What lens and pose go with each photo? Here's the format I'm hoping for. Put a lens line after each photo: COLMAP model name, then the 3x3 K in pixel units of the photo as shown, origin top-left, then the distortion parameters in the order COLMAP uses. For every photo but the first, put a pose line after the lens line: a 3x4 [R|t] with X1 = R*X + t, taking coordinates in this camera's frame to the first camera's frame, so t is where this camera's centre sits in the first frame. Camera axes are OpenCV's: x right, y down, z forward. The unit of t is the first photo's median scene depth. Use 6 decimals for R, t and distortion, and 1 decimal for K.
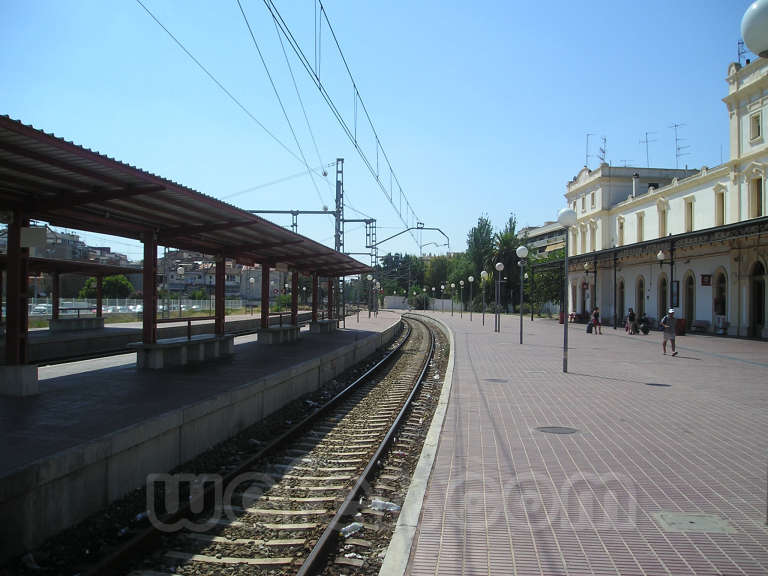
lens RADIAL K [[802.1, 0, 384.0], [0, 802.1, 288.0], [0, 0, 1]] dist [-0.165222, 0.023971]
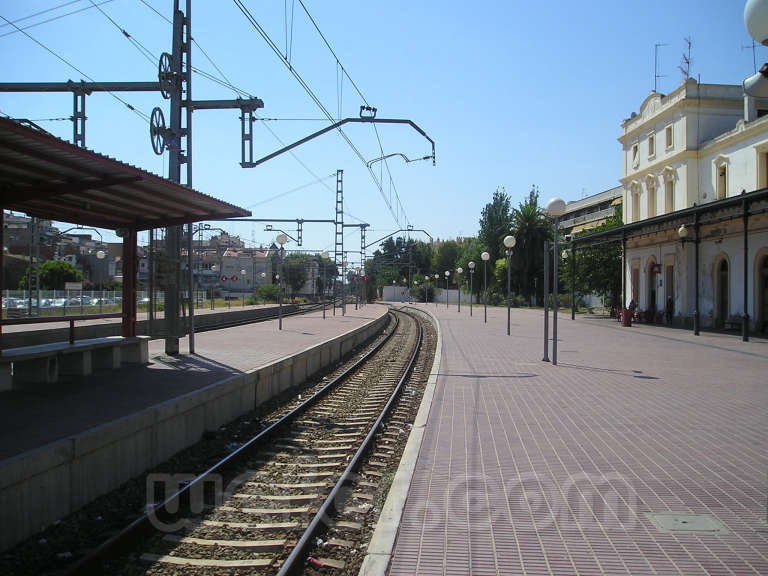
lens RADIAL K [[802.1, 0, 384.0], [0, 802.1, 288.0], [0, 0, 1]] dist [-0.165222, 0.023971]
pose [[0.999874, -0.001784, -0.015757, 0.033524], [0.001959, 0.999937, 0.011093, 0.005844], [0.015737, -0.011122, 0.999814, 0.318084]]
